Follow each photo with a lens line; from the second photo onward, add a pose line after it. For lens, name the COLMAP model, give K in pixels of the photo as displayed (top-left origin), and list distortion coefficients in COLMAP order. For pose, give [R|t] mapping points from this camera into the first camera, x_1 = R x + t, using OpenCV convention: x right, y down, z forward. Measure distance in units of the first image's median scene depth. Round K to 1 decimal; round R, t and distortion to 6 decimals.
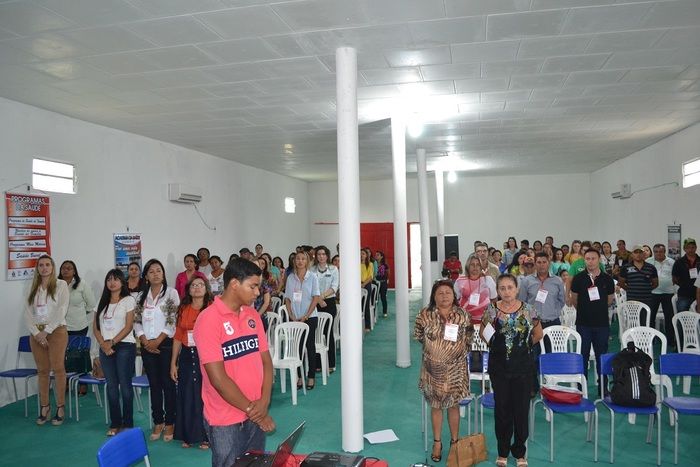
lens RADIAL K [[566.3, 0, 372.2], [0, 566.3, 245.4], [0, 0, 1]] dist [-0.067845, -0.007626]
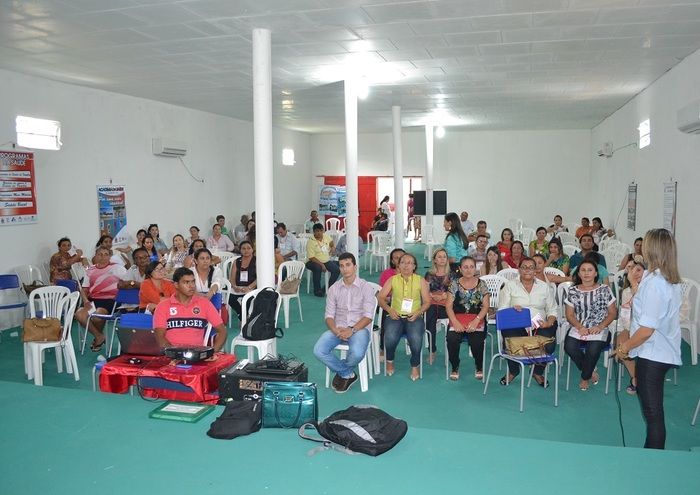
lens RADIAL K [[599.1, 0, 374.5], [0, 599.1, 244.0], [0, 0, 1]] dist [-0.077760, 0.011169]
pose [[0.998037, 0.021709, -0.058746, 0.146722], [-0.017109, 0.996830, 0.077696, -0.005317], [0.060246, -0.076538, 0.995245, -0.125447]]
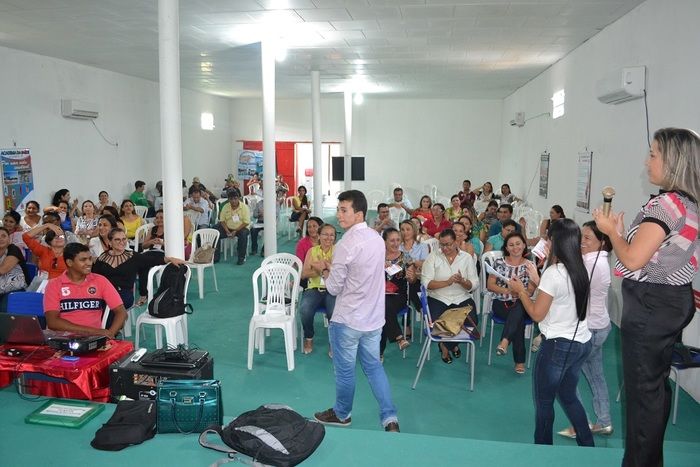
lens RADIAL K [[566.3, 0, 355.1], [0, 566.3, 230.8], [0, 0, 1]] dist [-0.067845, -0.007626]
pose [[0.998580, 0.023232, 0.047938, 0.147140], [-0.028780, 0.992539, 0.118486, -0.008434], [-0.044828, -0.119697, 0.991798, -0.059849]]
